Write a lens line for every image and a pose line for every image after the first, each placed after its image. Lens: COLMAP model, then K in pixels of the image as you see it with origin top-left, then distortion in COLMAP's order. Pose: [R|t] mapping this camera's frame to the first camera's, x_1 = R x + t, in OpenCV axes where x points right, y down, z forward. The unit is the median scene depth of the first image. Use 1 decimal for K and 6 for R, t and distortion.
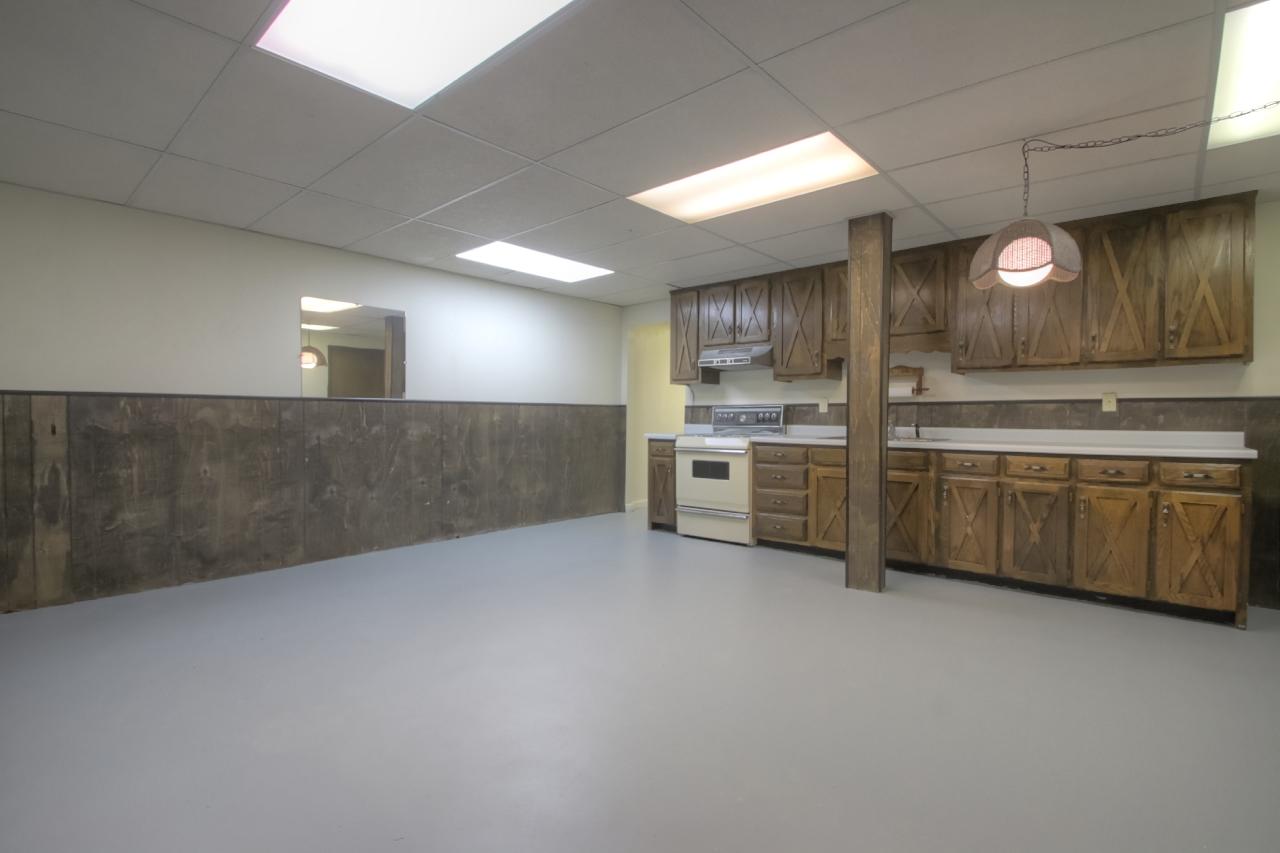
lens RADIAL K [[593.6, 0, 645.5], [0, 593.6, 427.2], [0, 0, 1]] dist [-0.000280, -0.000587]
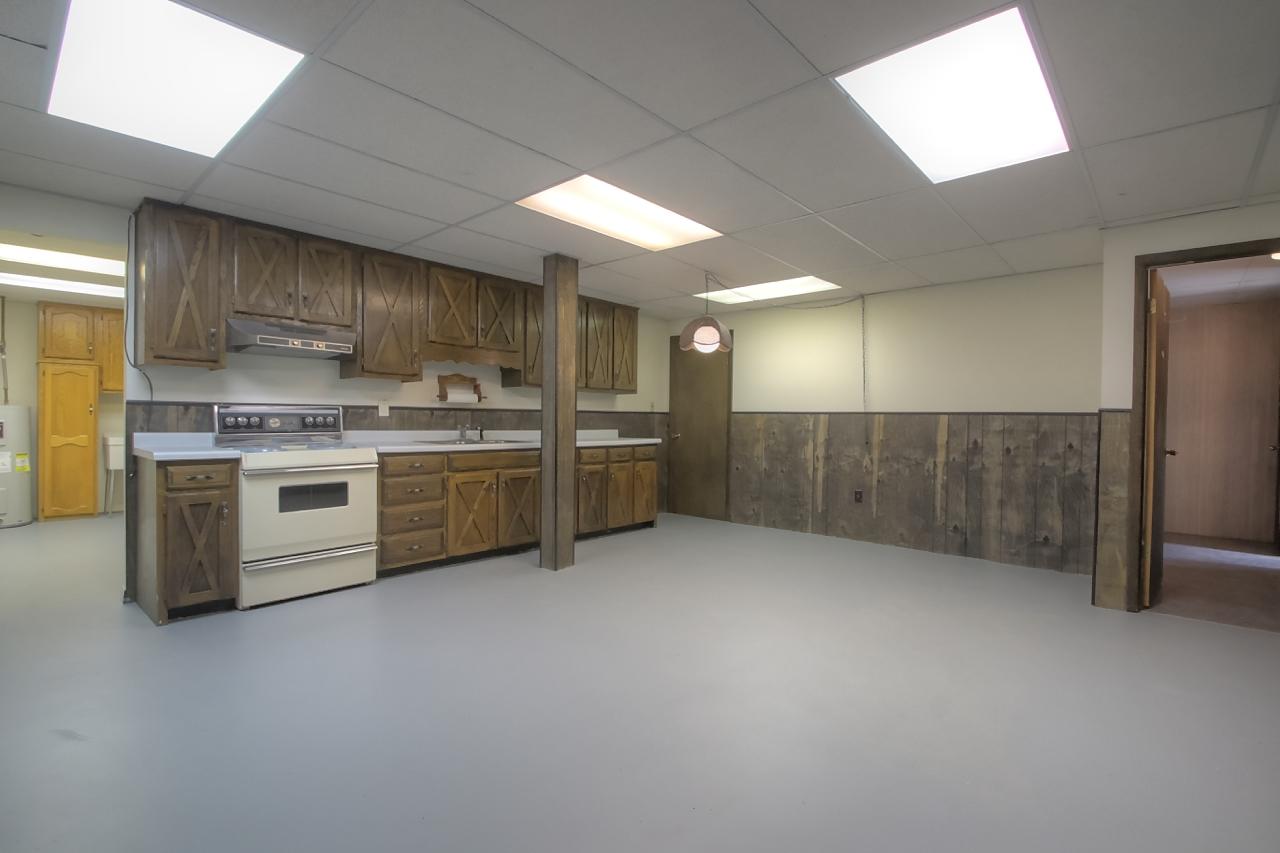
lens RADIAL K [[593.6, 0, 650.0], [0, 593.6, 425.2], [0, 0, 1]] dist [-0.000280, -0.000587]
pose [[0.001040, -0.008665, 0.999962, -0.647983], [0.009723, 0.999915, 0.008654, -0.016600], [-0.999952, 0.009714, 0.001124, 0.647101]]
